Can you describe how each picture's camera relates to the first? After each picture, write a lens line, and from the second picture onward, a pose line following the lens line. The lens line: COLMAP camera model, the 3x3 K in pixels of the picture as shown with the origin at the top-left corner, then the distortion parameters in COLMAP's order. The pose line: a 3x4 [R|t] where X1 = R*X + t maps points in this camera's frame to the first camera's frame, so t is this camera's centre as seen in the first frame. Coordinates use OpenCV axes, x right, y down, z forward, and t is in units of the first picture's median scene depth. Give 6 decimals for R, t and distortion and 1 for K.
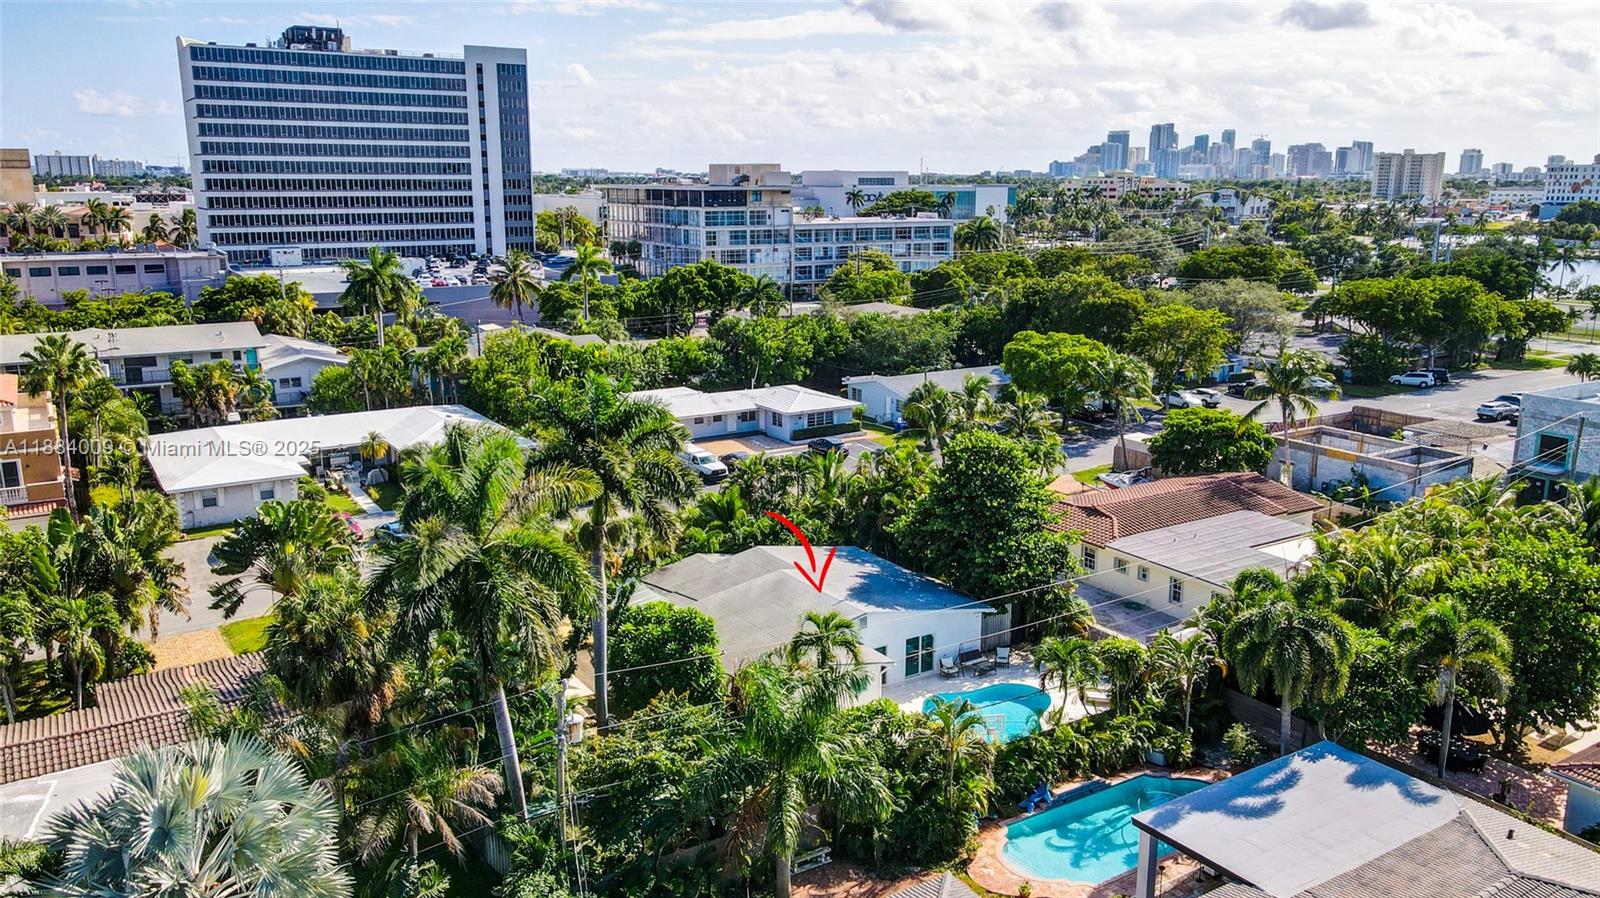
lens RADIAL K [[1218.5, 0, 815.6], [0, 1218.5, 444.5], [0, 0, 1]] dist [-0.002848, 0.052209]
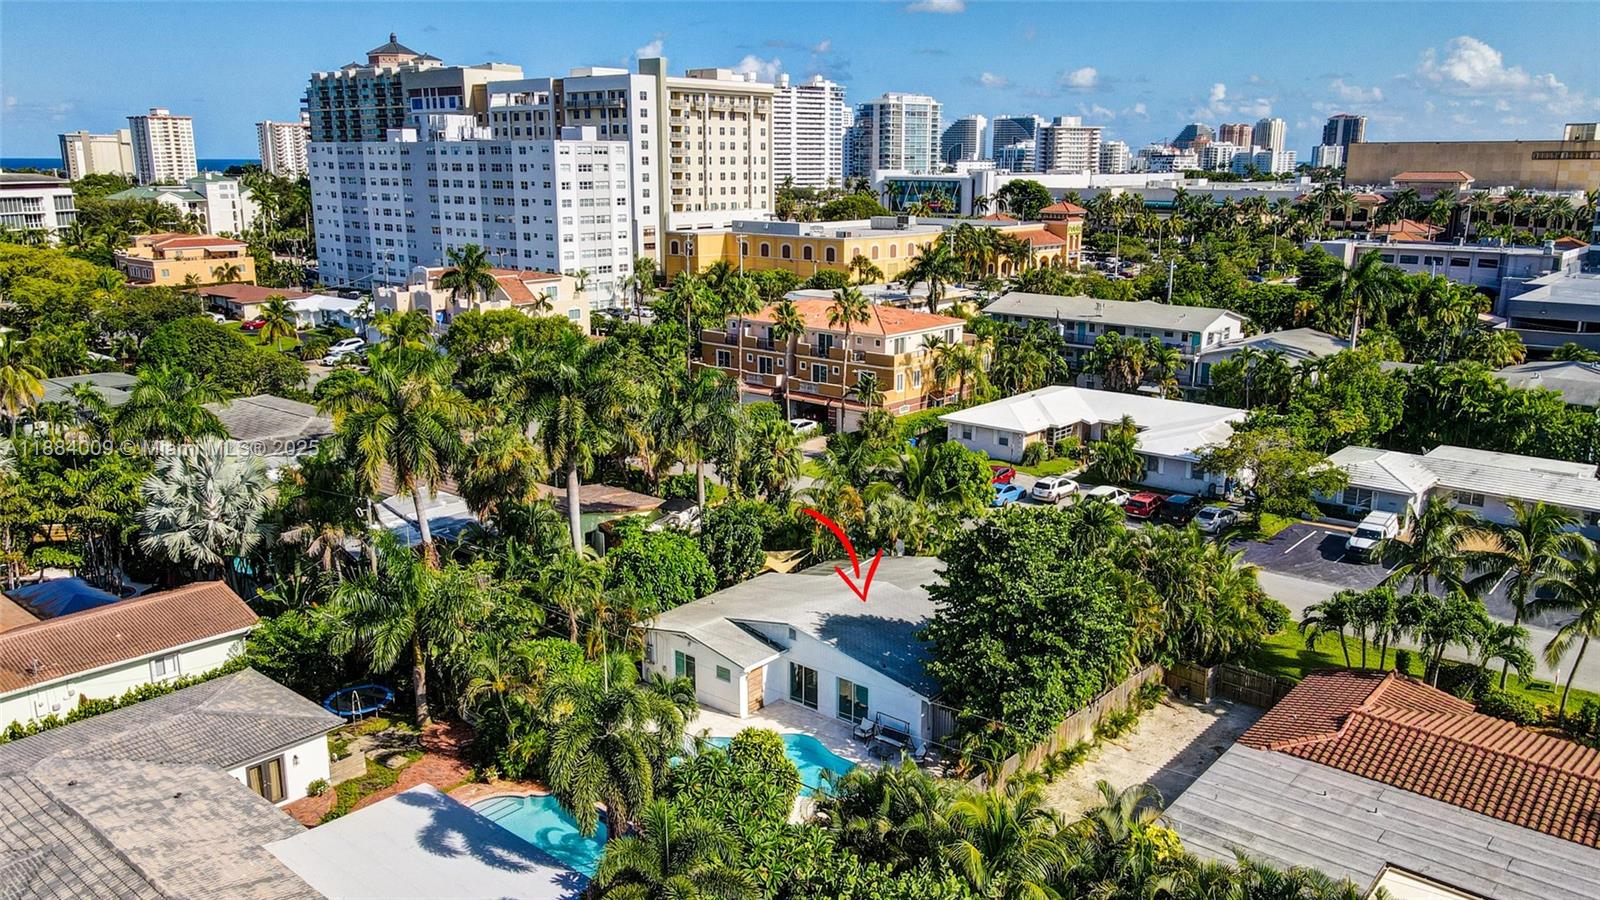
lens RADIAL K [[1212.2, 0, 800.0], [0, 1212.2, 450.0], [0, 0, 1]] dist [-0.001719, 0.044606]
pose [[0.288151, 0.225063, -0.930761, 0.224100], [-0.211463, 0.962947, 0.167380, -0.040078], [0.933945, 0.148591, 0.325067, 0.158773]]
